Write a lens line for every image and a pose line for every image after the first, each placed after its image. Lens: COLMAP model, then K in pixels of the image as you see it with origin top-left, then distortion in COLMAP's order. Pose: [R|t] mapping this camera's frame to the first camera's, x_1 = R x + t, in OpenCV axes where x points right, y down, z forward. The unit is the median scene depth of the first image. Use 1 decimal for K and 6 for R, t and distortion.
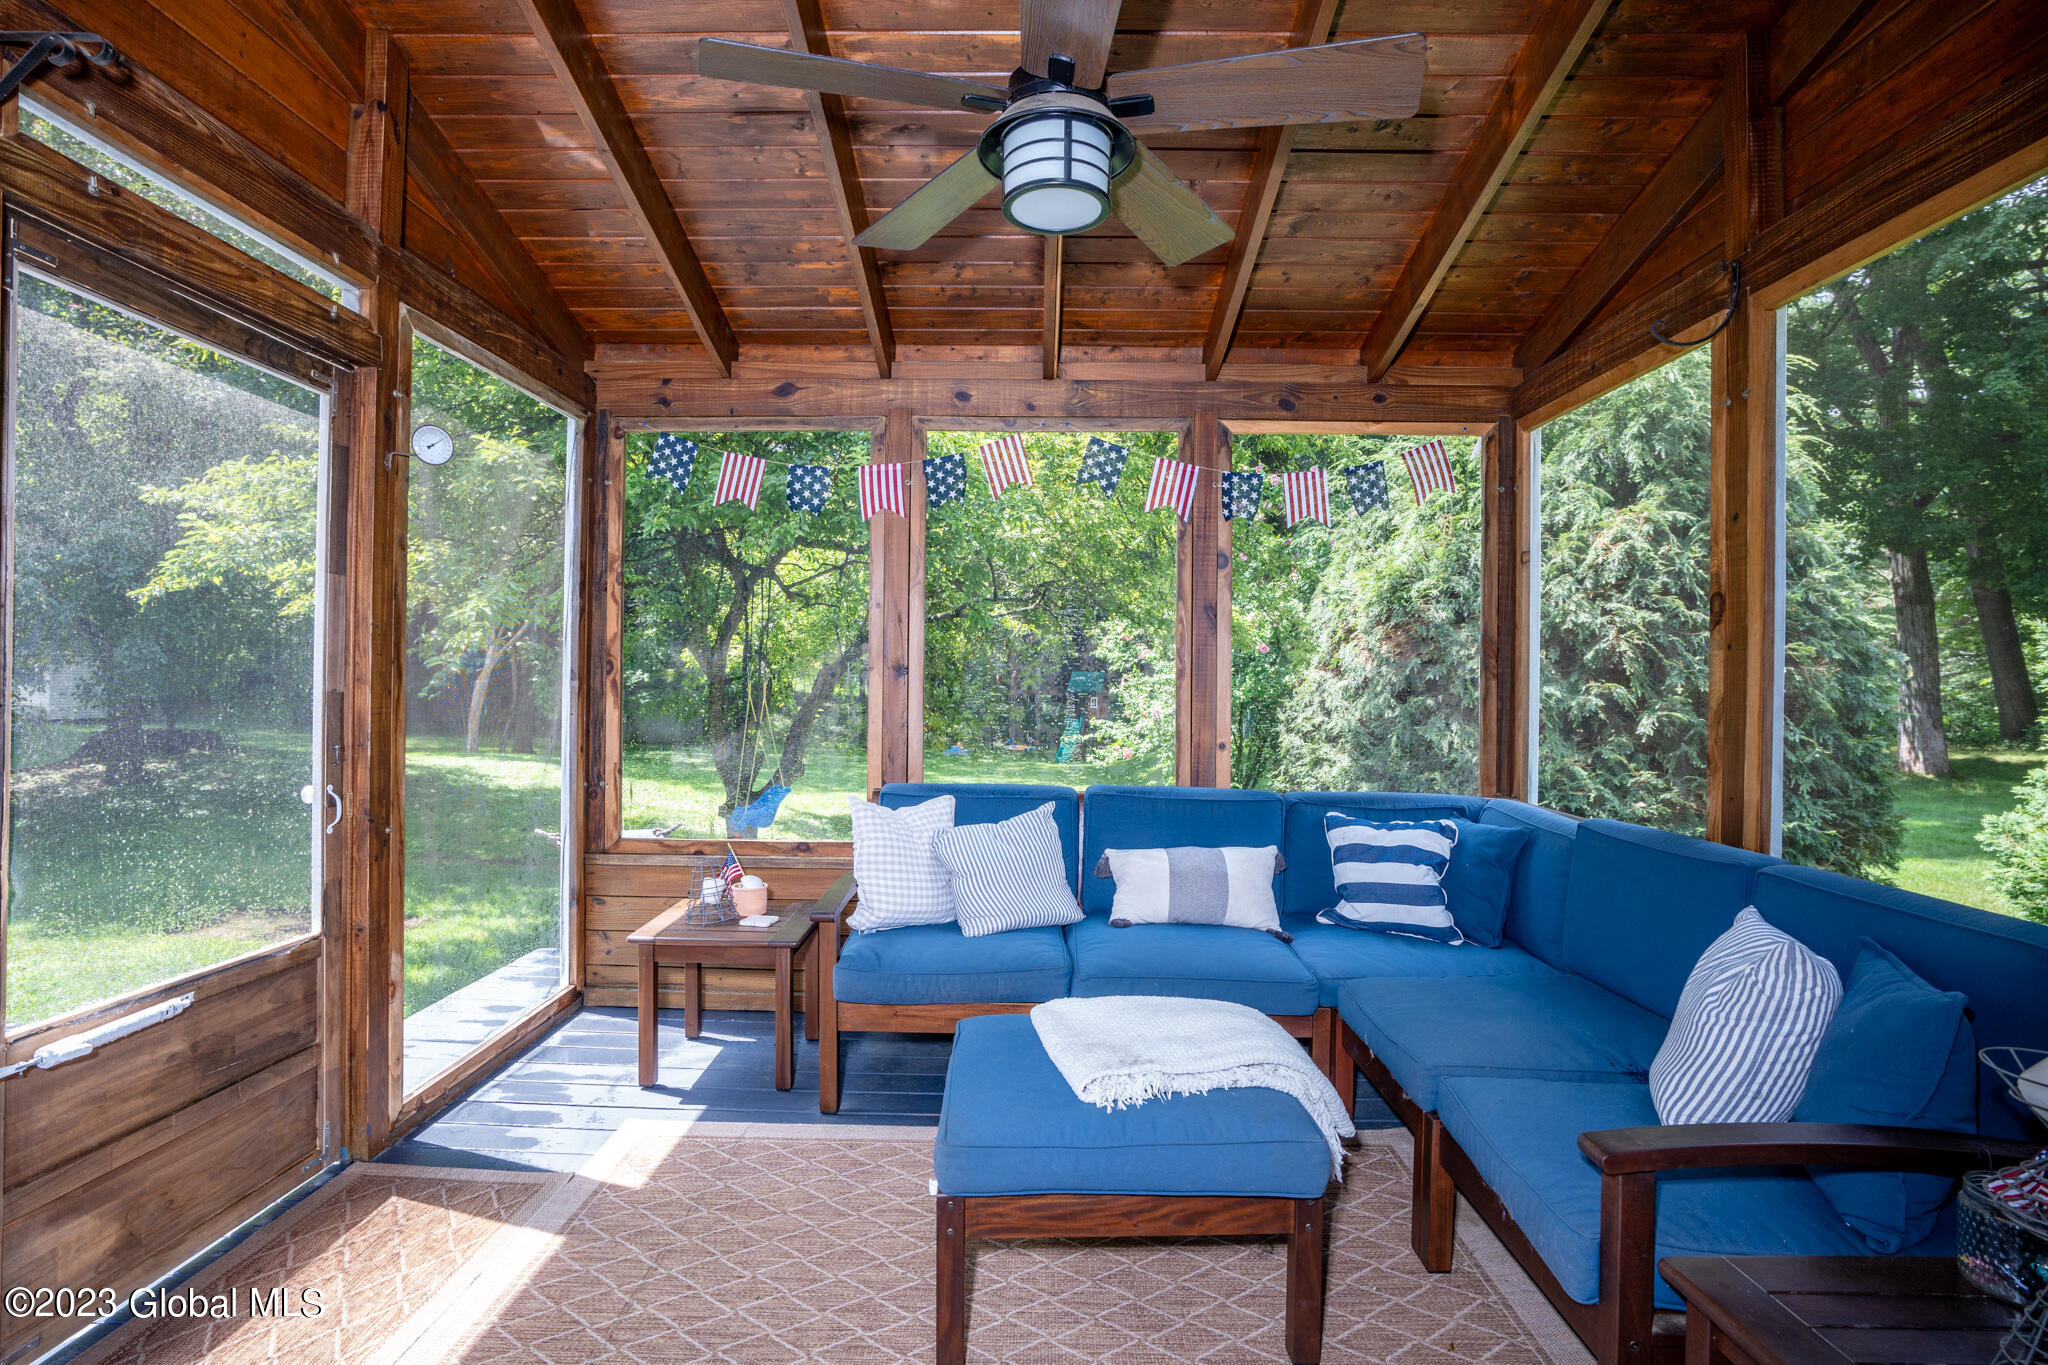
lens RADIAL K [[1042.9, 0, 1024.0], [0, 1042.9, 682.5], [0, 0, 1]] dist [-0.041867, -0.000132]
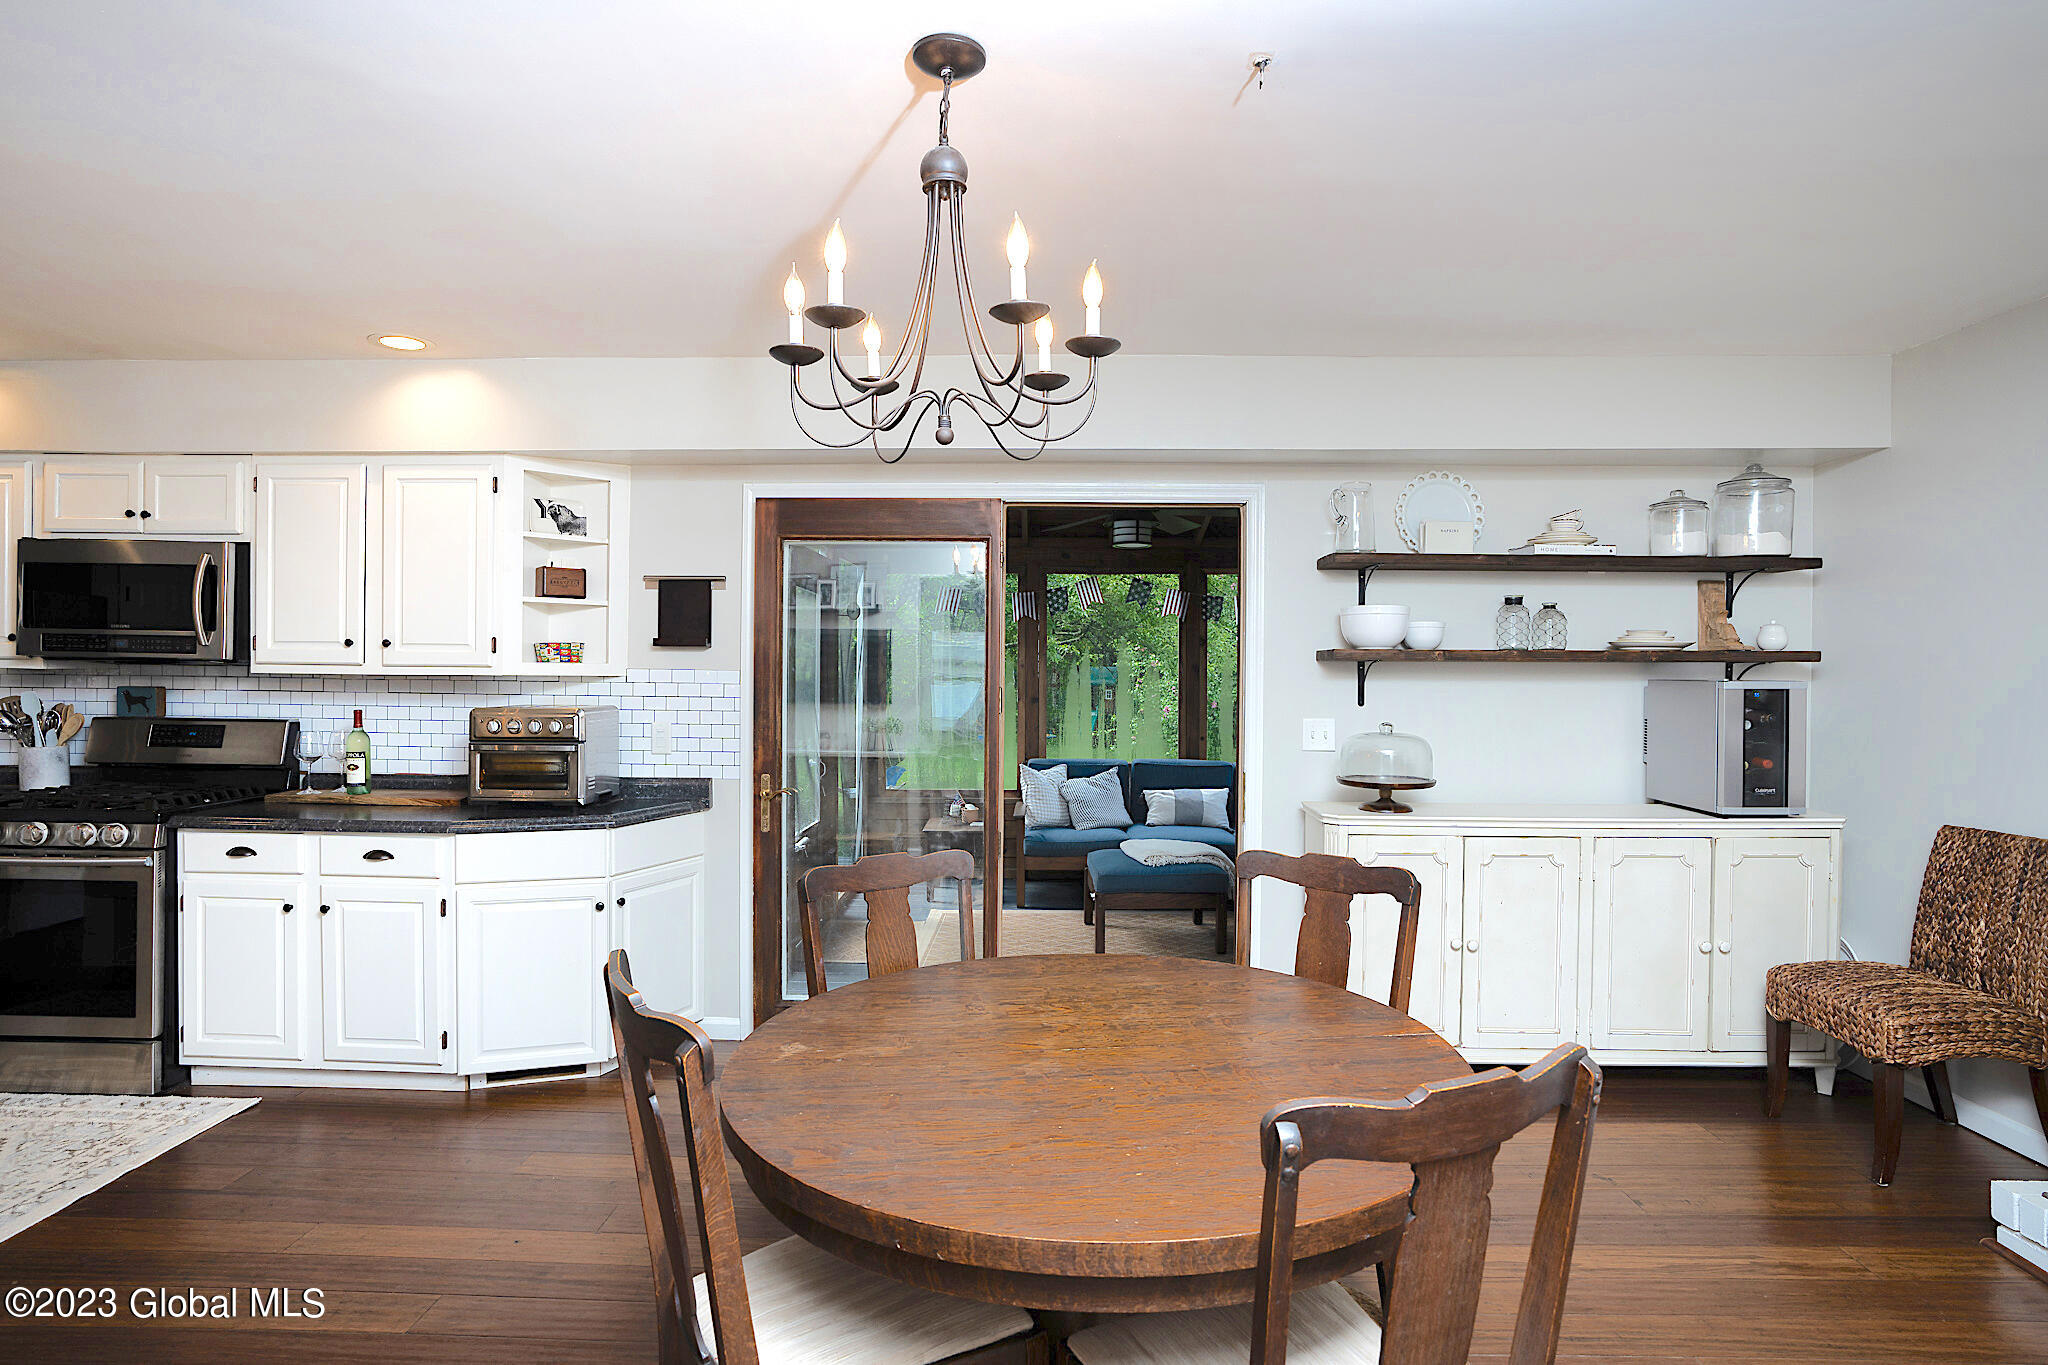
lens RADIAL K [[1027.3, 0, 1024.0], [0, 1027.3, 682.5], [0, 0, 1]] dist [-0.055897, 0.024622]
pose [[0.999959, -0.005312, -0.007295, -0.138549], [0.005381, 0.999940, 0.009530, -0.070661], [0.007244, -0.009569, 0.999928, -1.007741]]
